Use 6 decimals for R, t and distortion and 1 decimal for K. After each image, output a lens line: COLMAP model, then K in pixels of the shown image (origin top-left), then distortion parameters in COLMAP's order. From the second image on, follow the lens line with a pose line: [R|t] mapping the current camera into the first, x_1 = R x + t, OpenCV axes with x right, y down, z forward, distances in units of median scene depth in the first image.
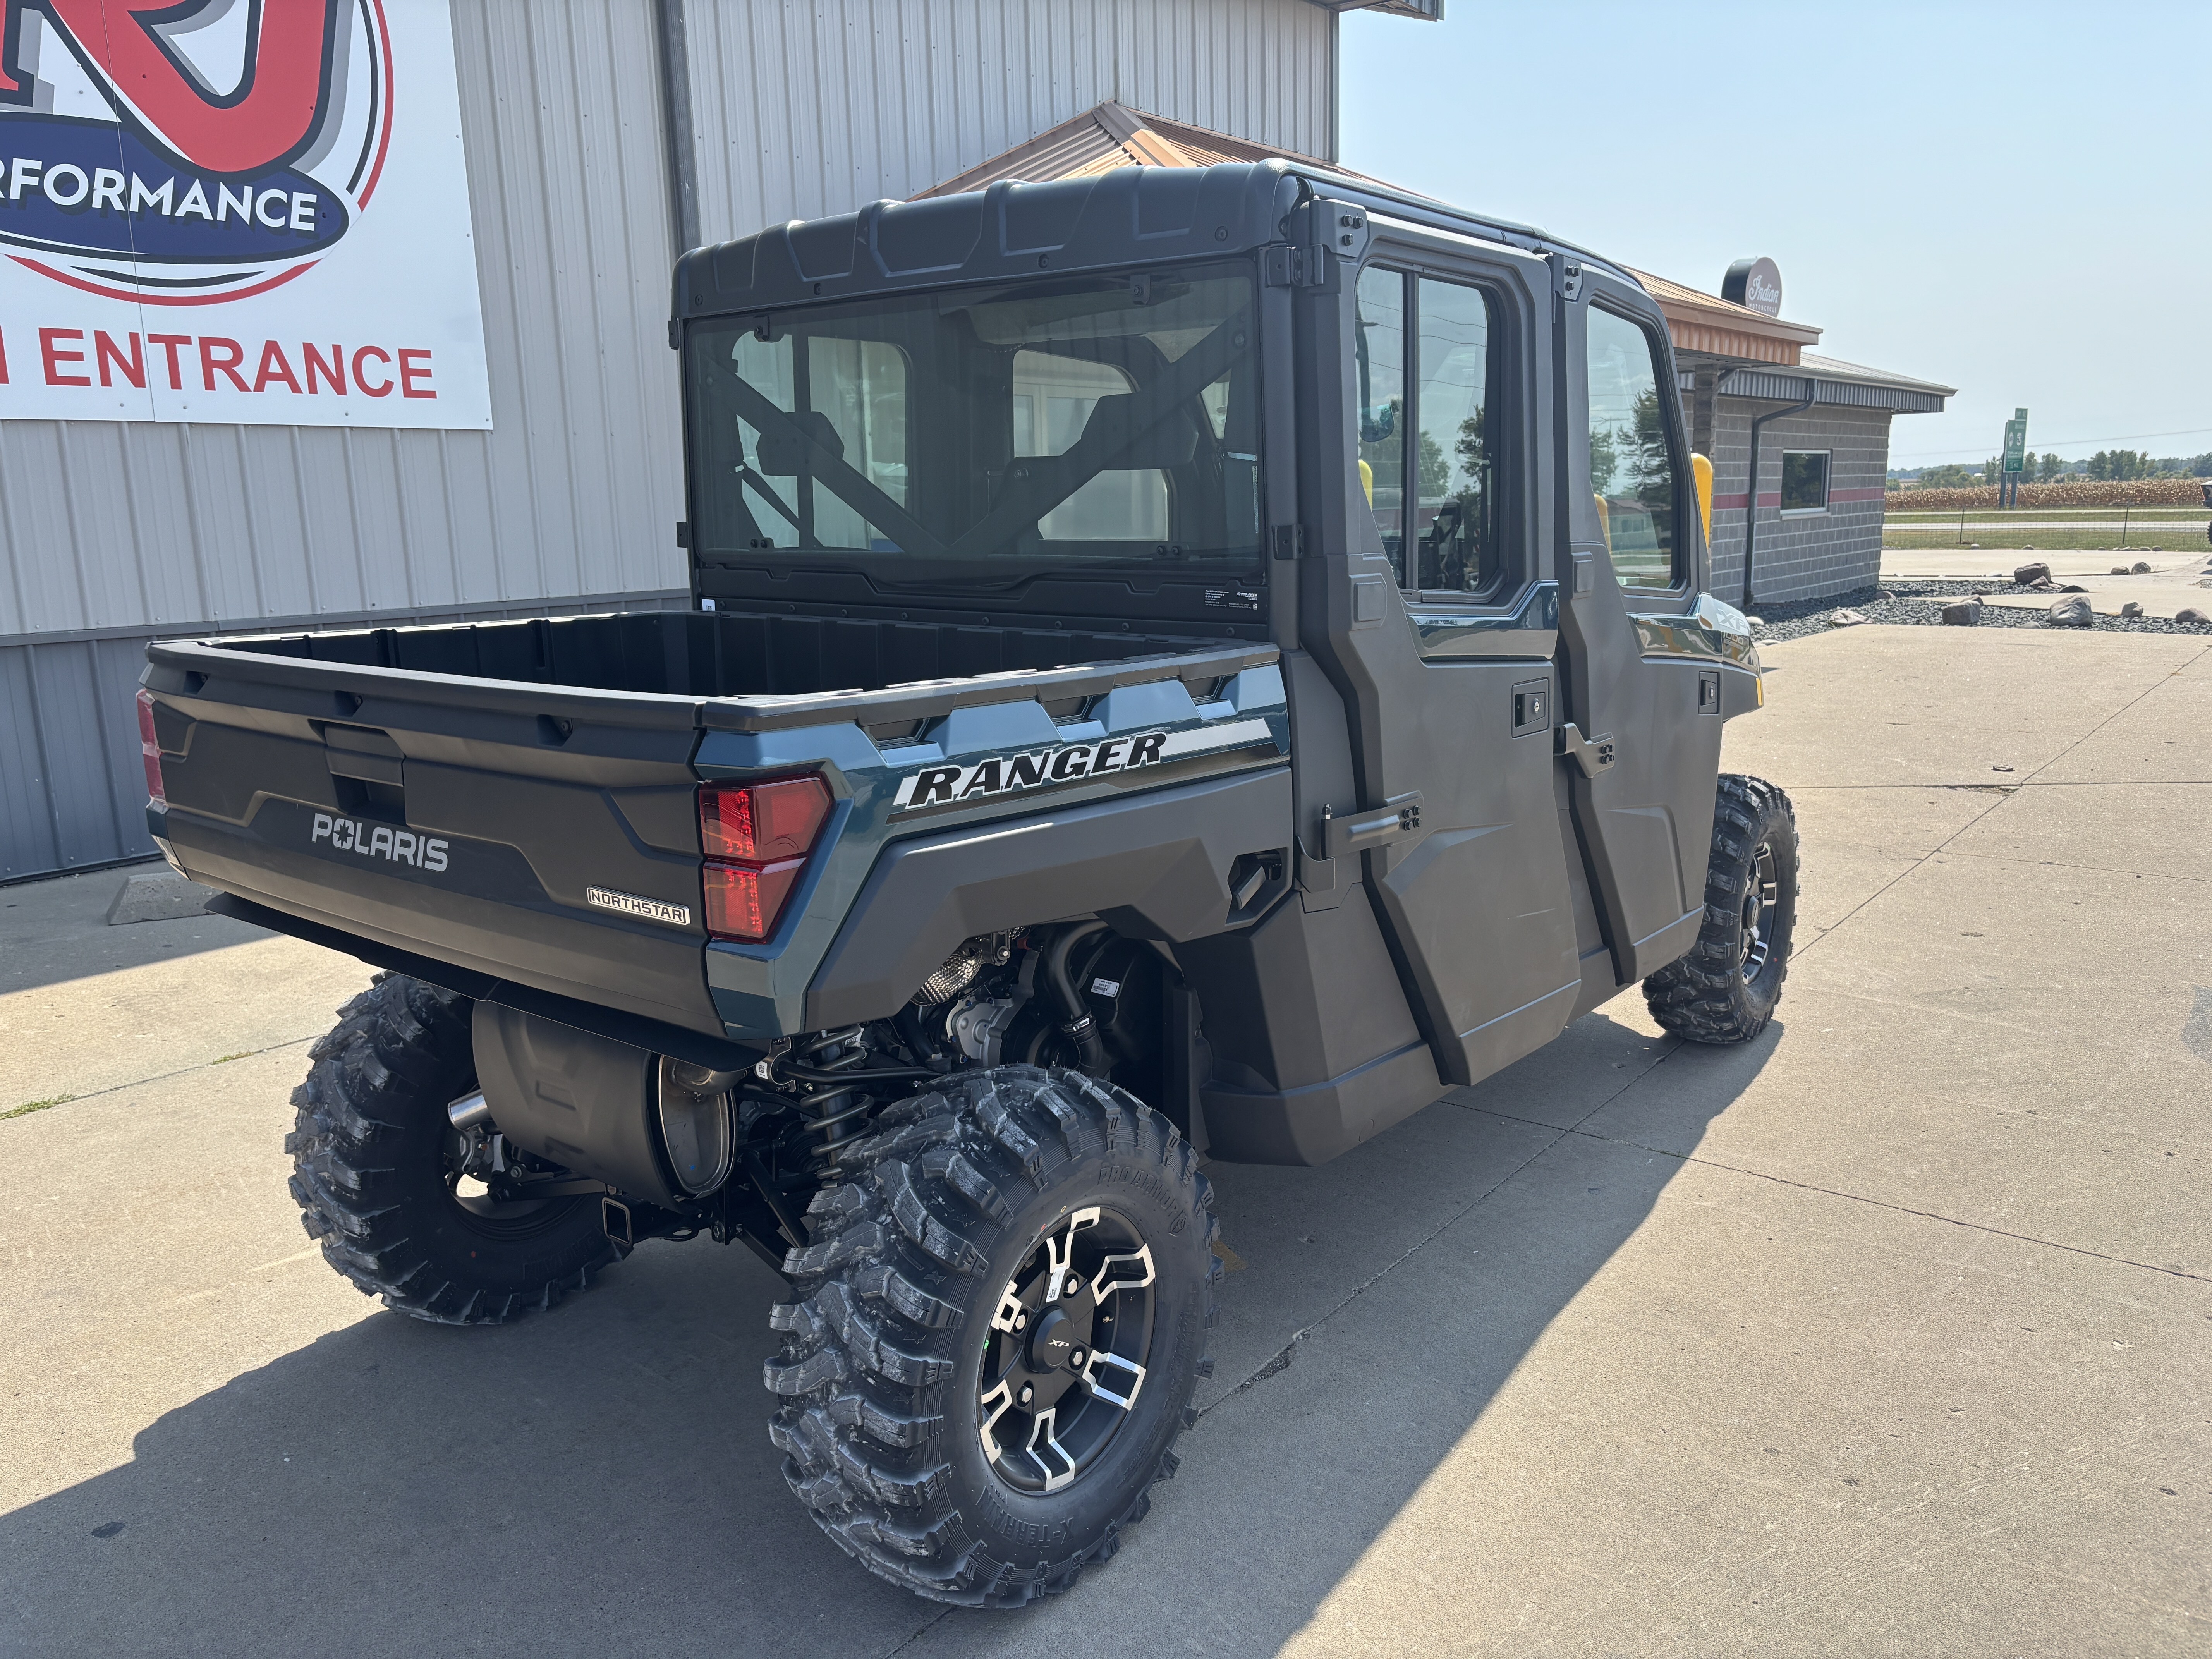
lens RADIAL K [[1643.8, 0, 1036.9], [0, 1643.8, 841.6], [0, 0, 1]] dist [0.070851, -0.129692]
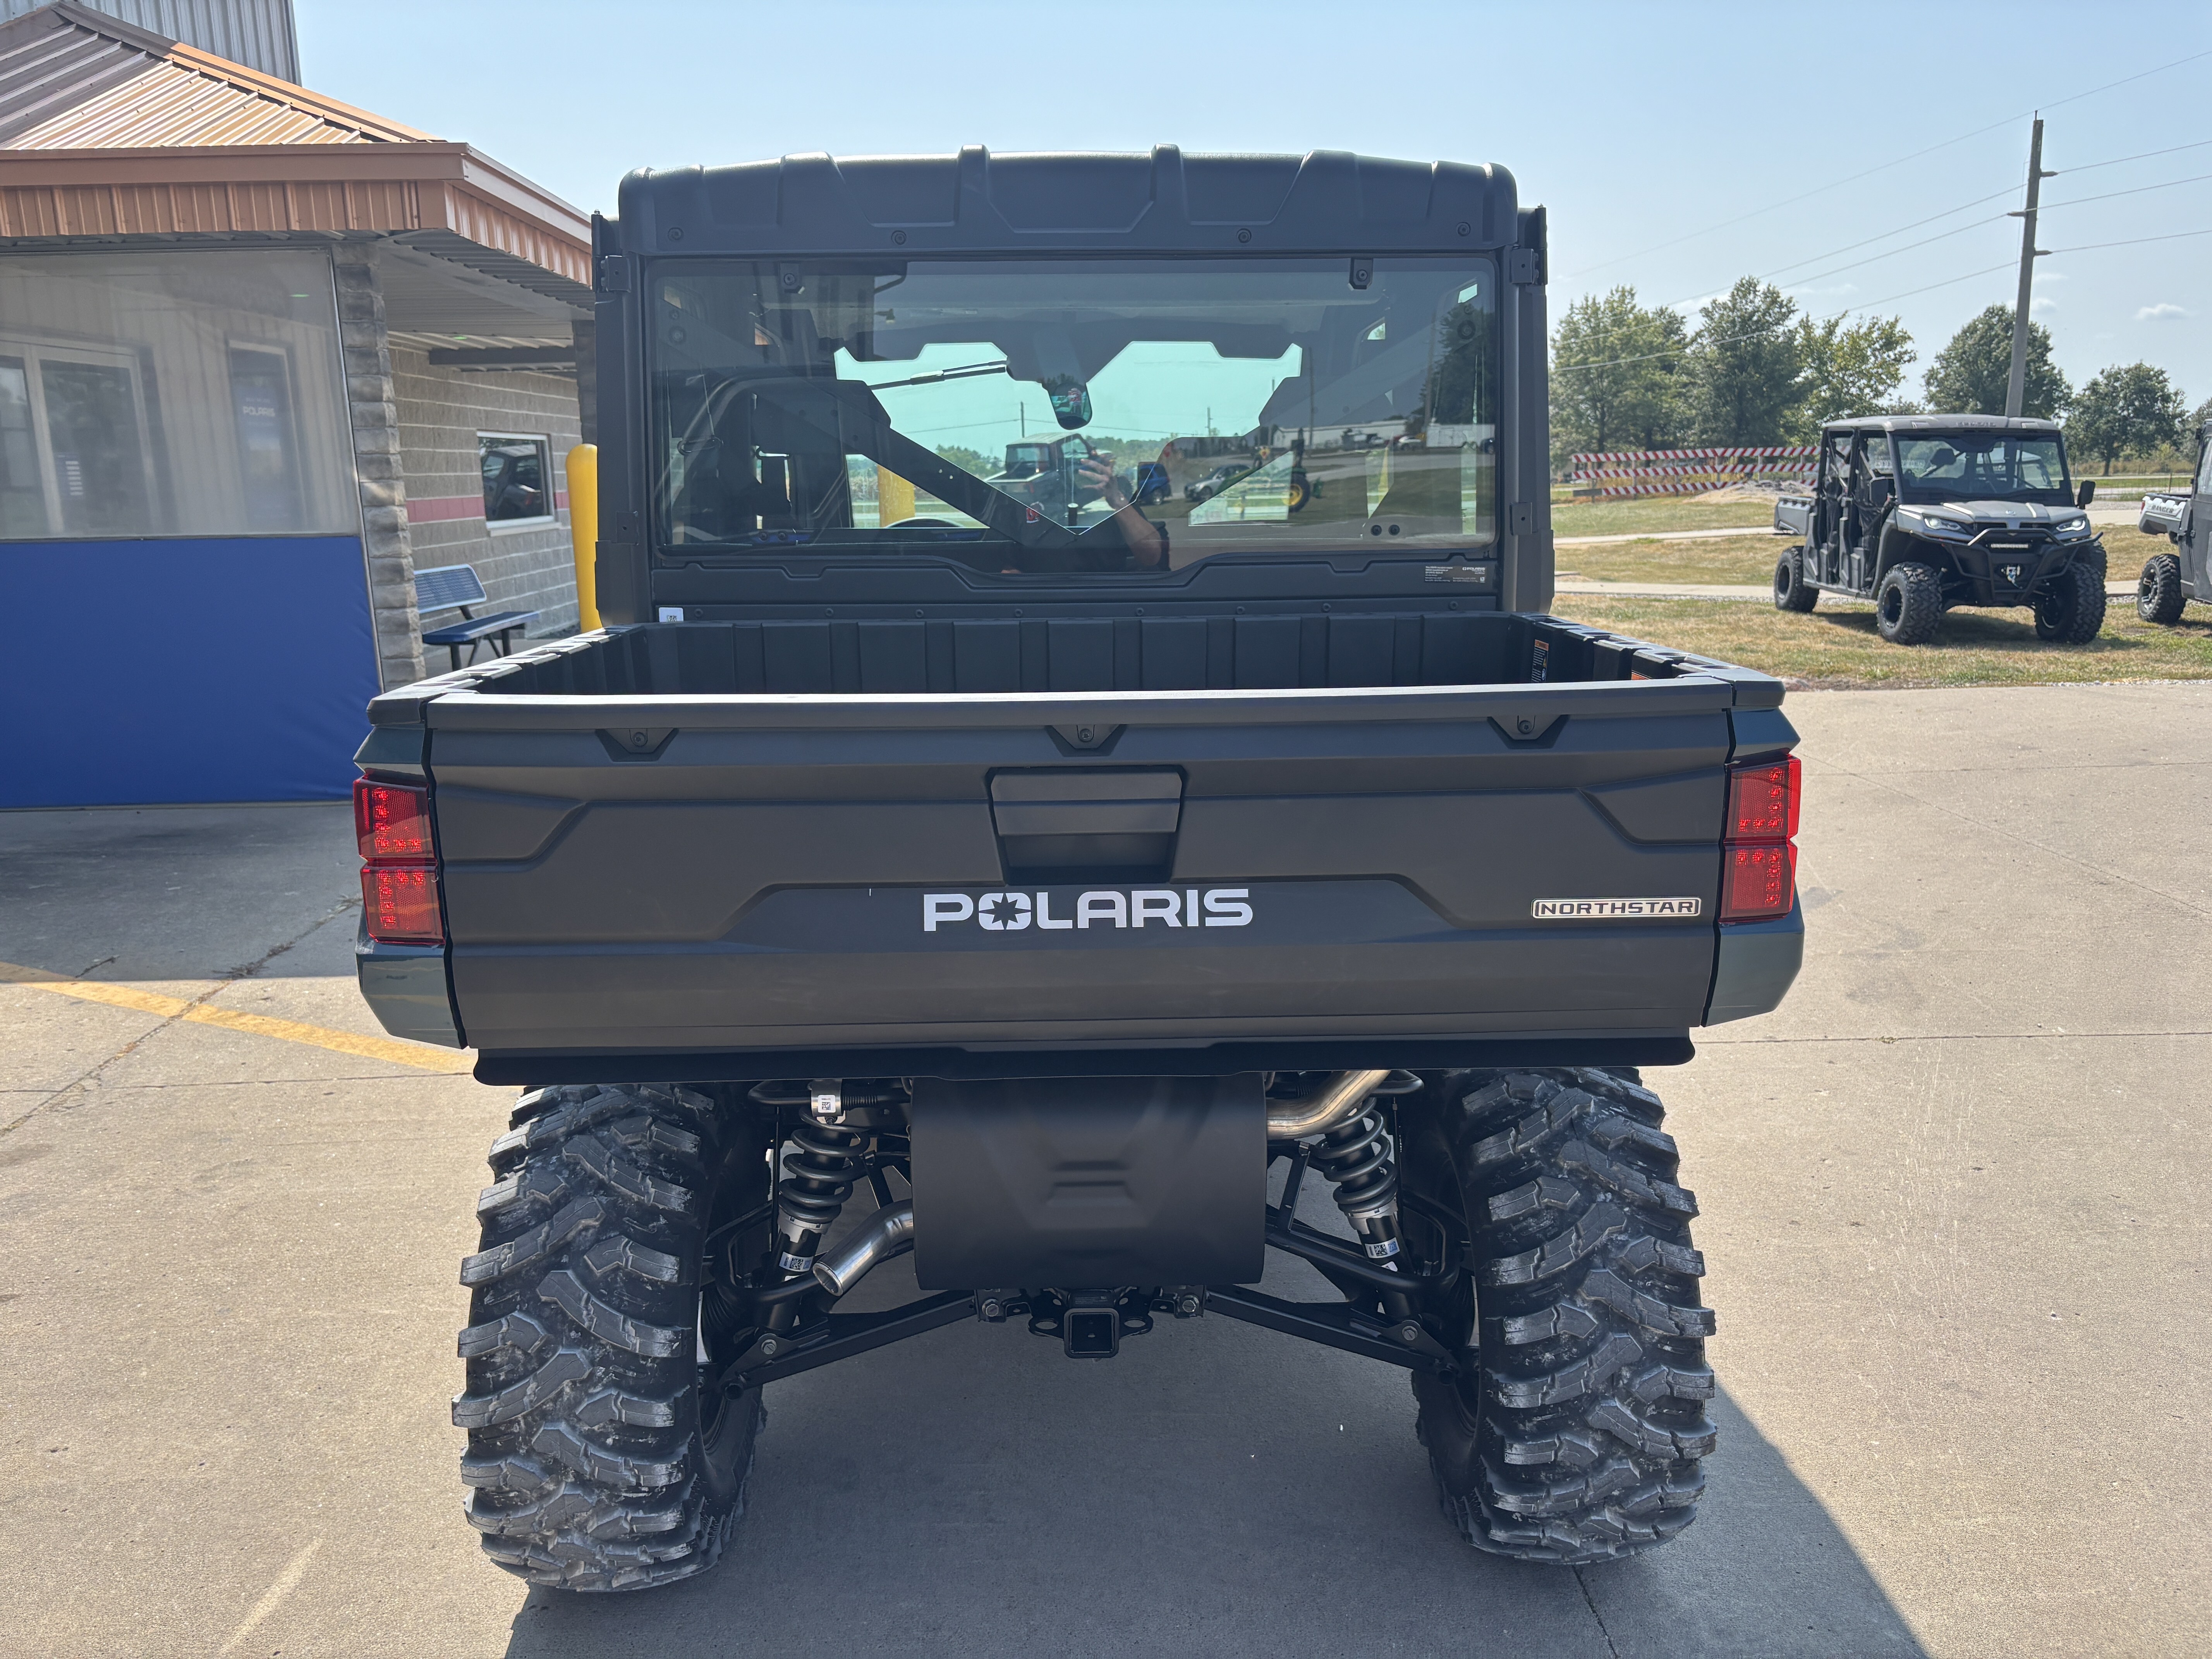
lens RADIAL K [[1714.8, 0, 1106.0], [0, 1714.8, 829.5], [0, 0, 1]] dist [-0.002834, -0.000601]
pose [[0.763745, -0.129354, 0.632425, -0.920401], [0.134969, 0.990062, 0.039510, -0.070485], [-0.631251, 0.055182, 0.773613, 0.365434]]
